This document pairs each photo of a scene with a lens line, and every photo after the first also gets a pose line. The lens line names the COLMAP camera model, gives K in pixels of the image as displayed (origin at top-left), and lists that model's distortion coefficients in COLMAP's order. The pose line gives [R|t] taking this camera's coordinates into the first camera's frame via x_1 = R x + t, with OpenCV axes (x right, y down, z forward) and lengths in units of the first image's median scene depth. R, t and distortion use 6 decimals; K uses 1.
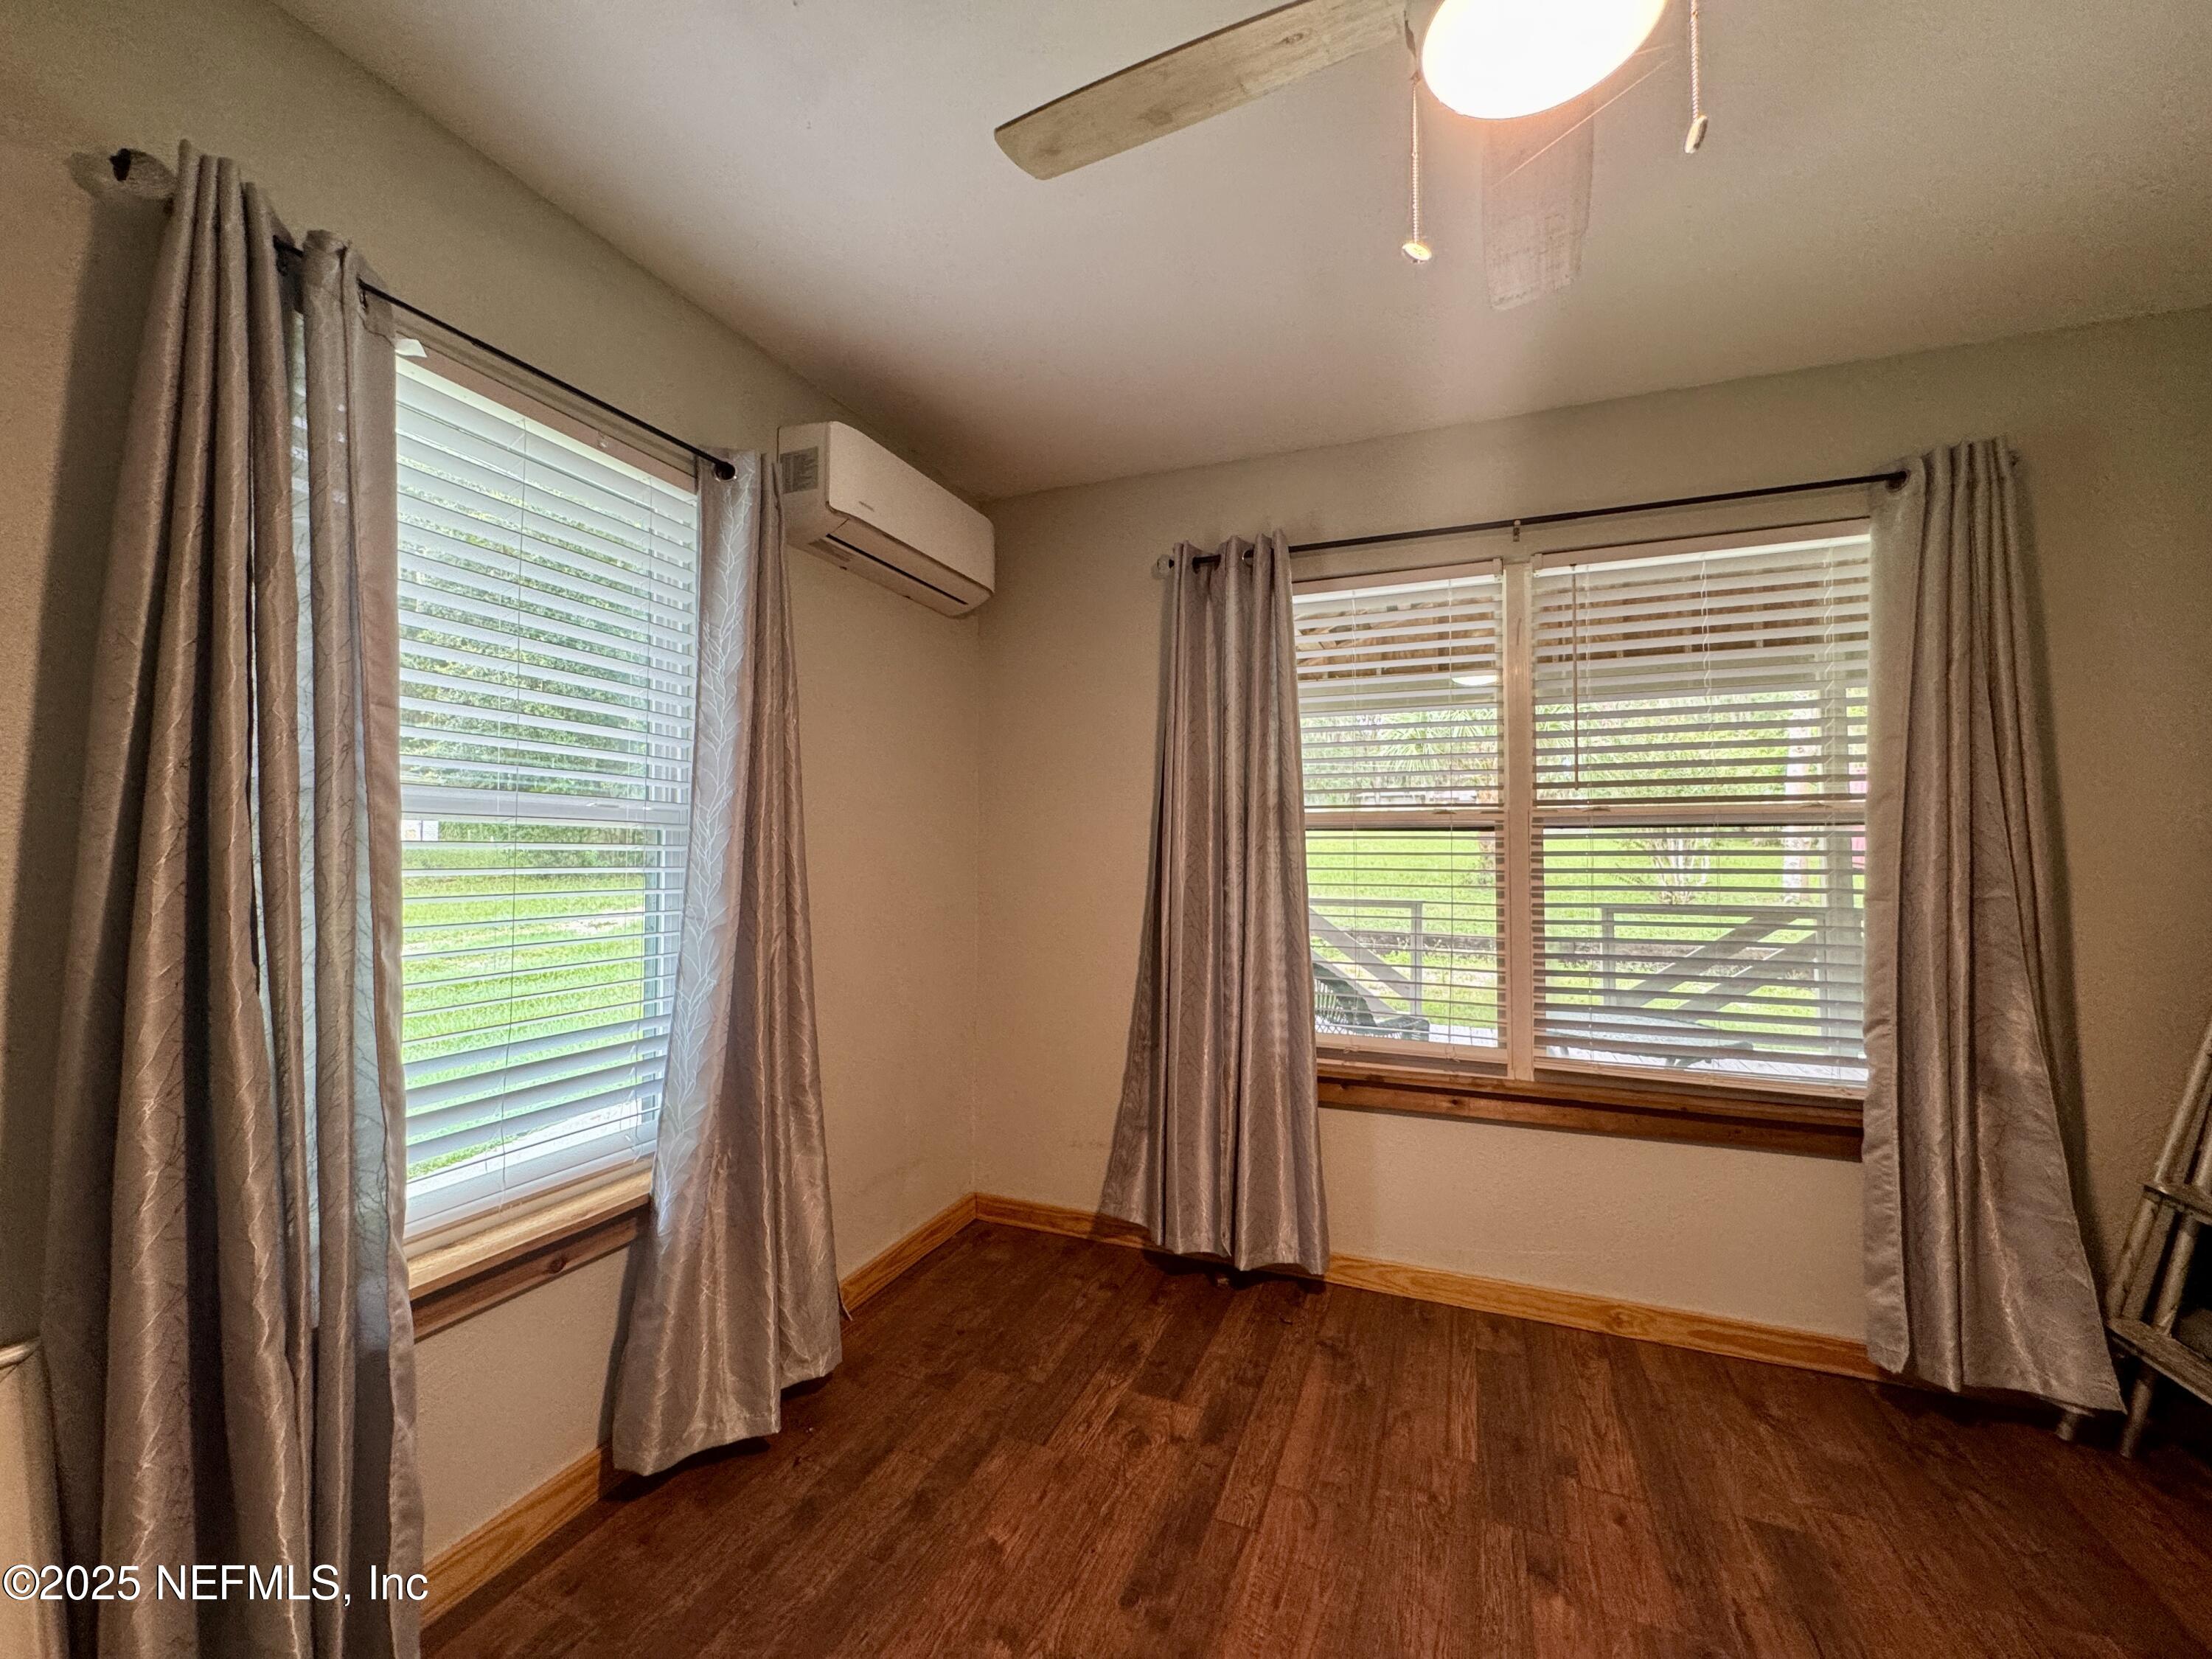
lens RADIAL K [[887.0, 0, 1101.7], [0, 887.0, 831.2], [0, 0, 1]] dist [-0.000663, -0.000472]
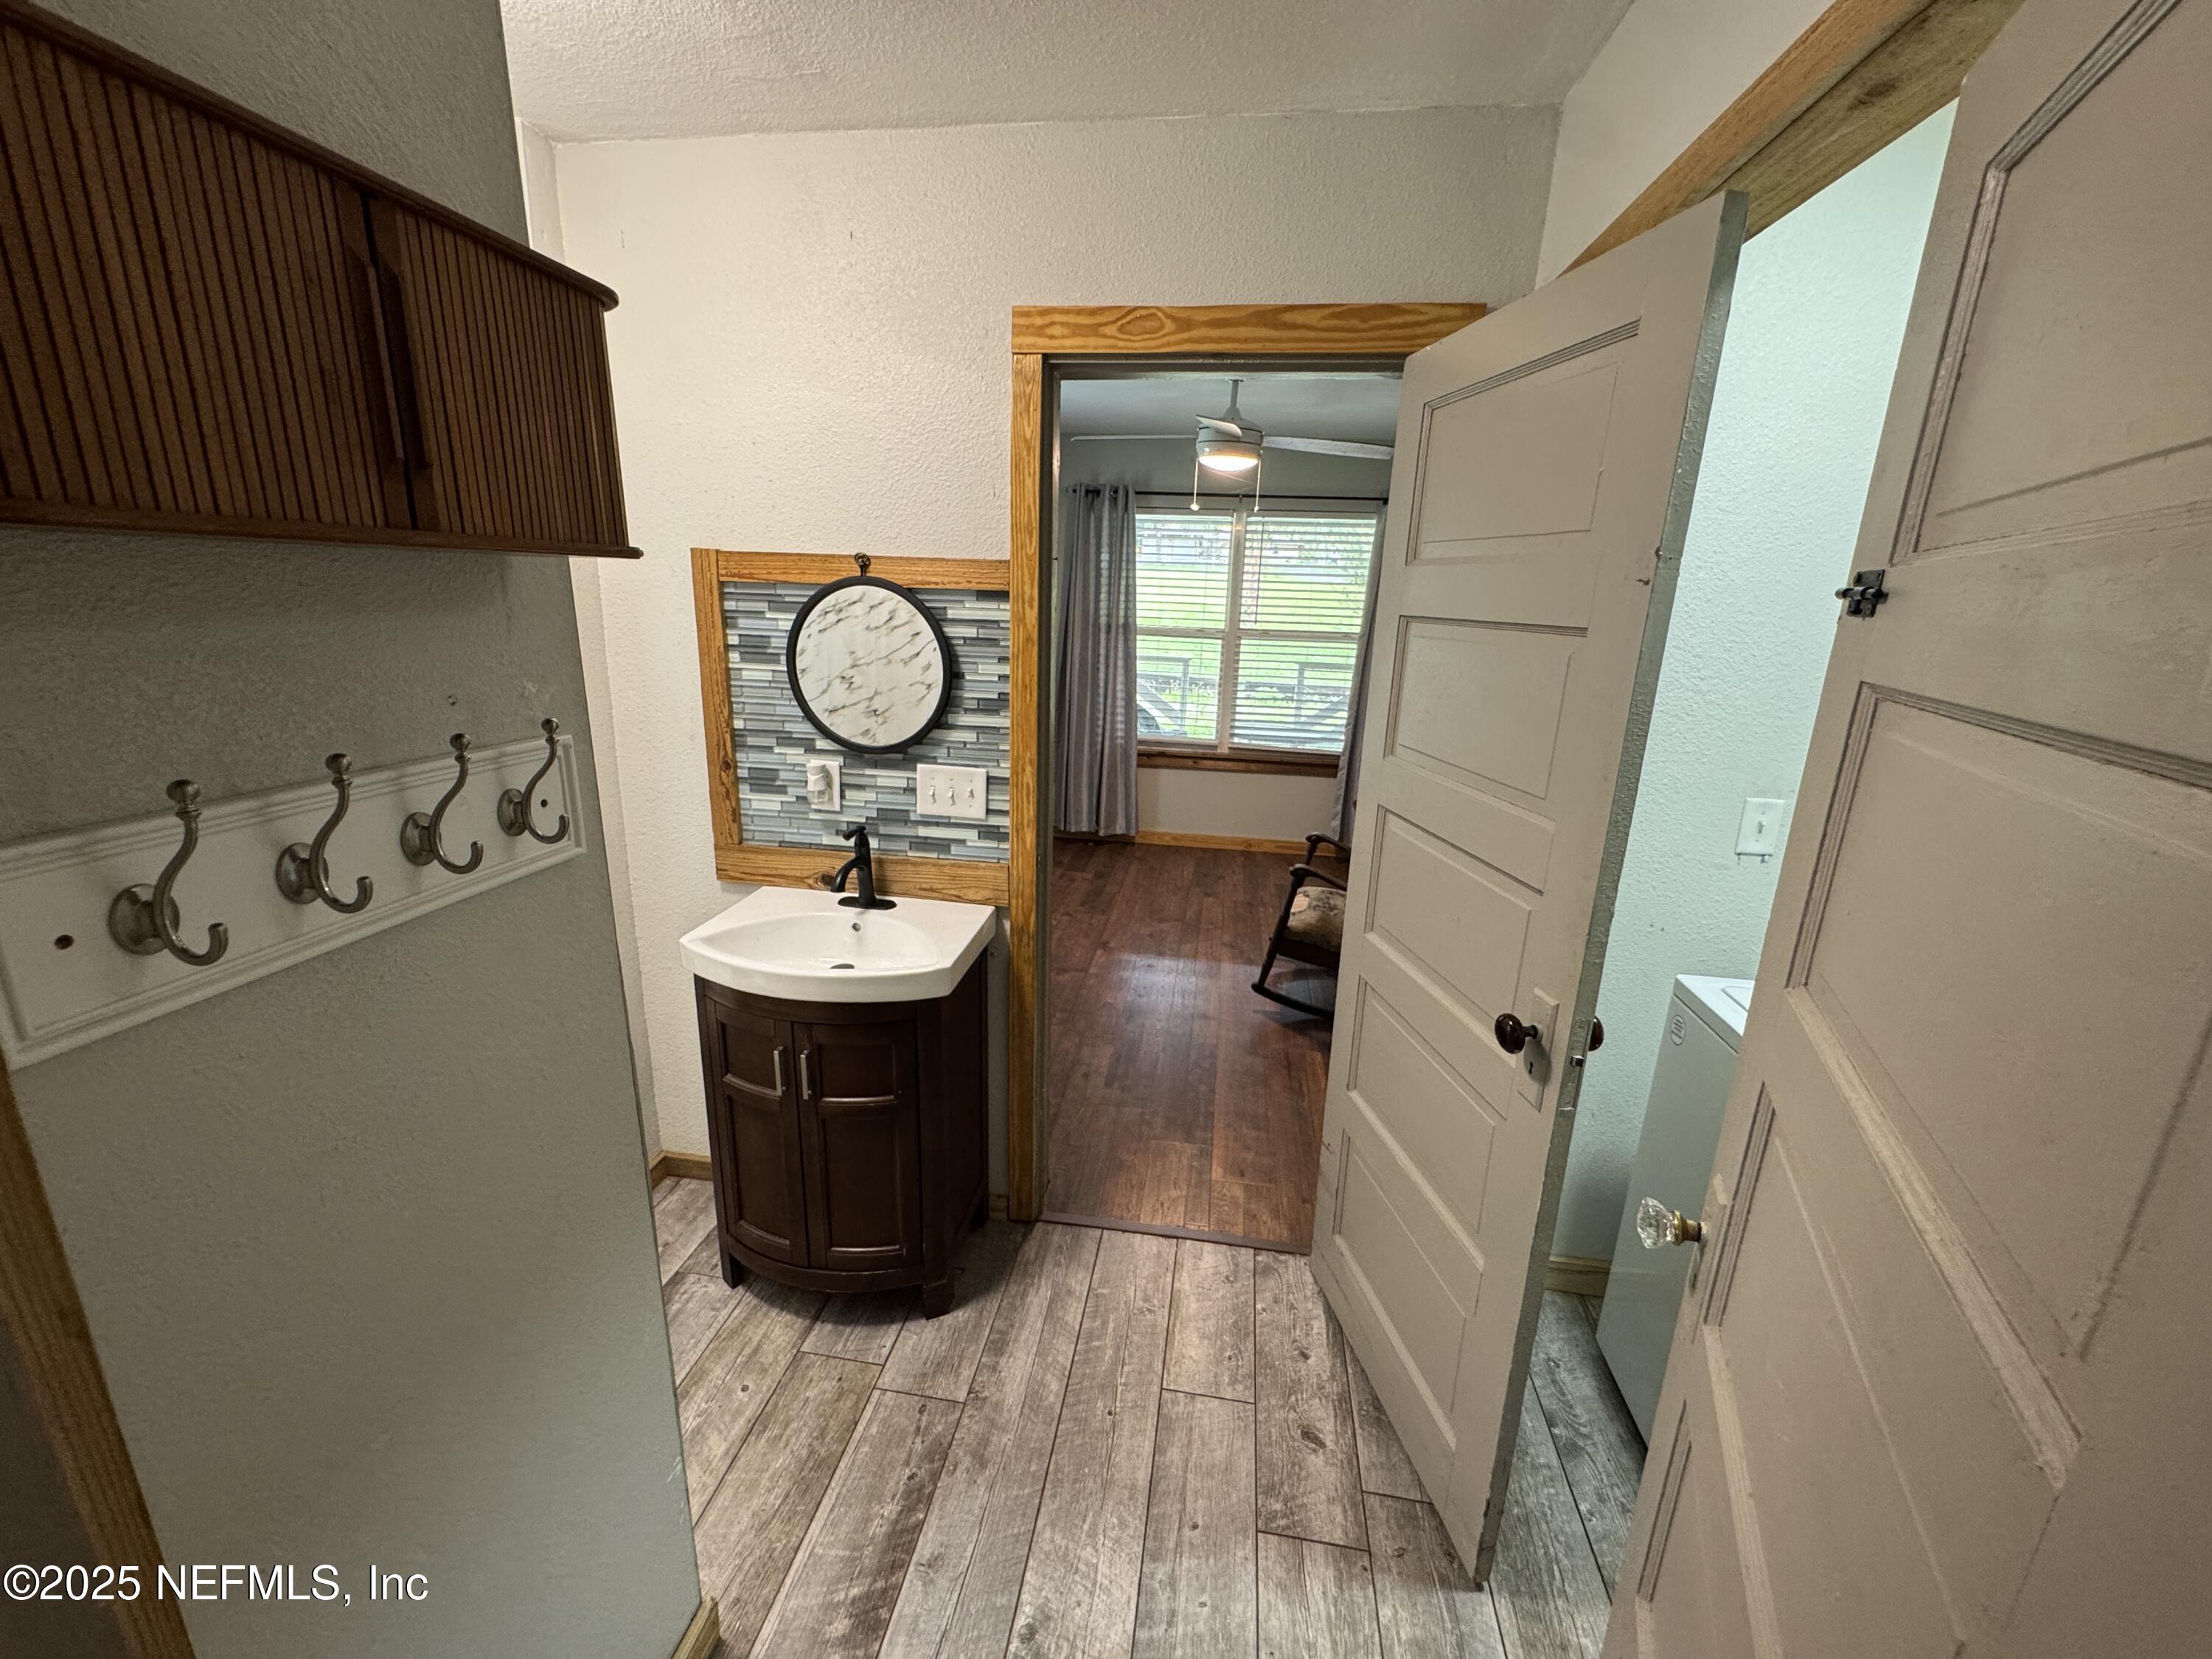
lens RADIAL K [[887.0, 0, 1103.1], [0, 887.0, 827.1], [0, 0, 1]] dist [-0.000663, -0.000472]
pose [[0.969543, -0.032230, 0.242792, -0.379757], [-0.039665, 0.957555, 0.285509, -0.172829], [-0.241688, -0.286444, 0.927112, -1.077490]]
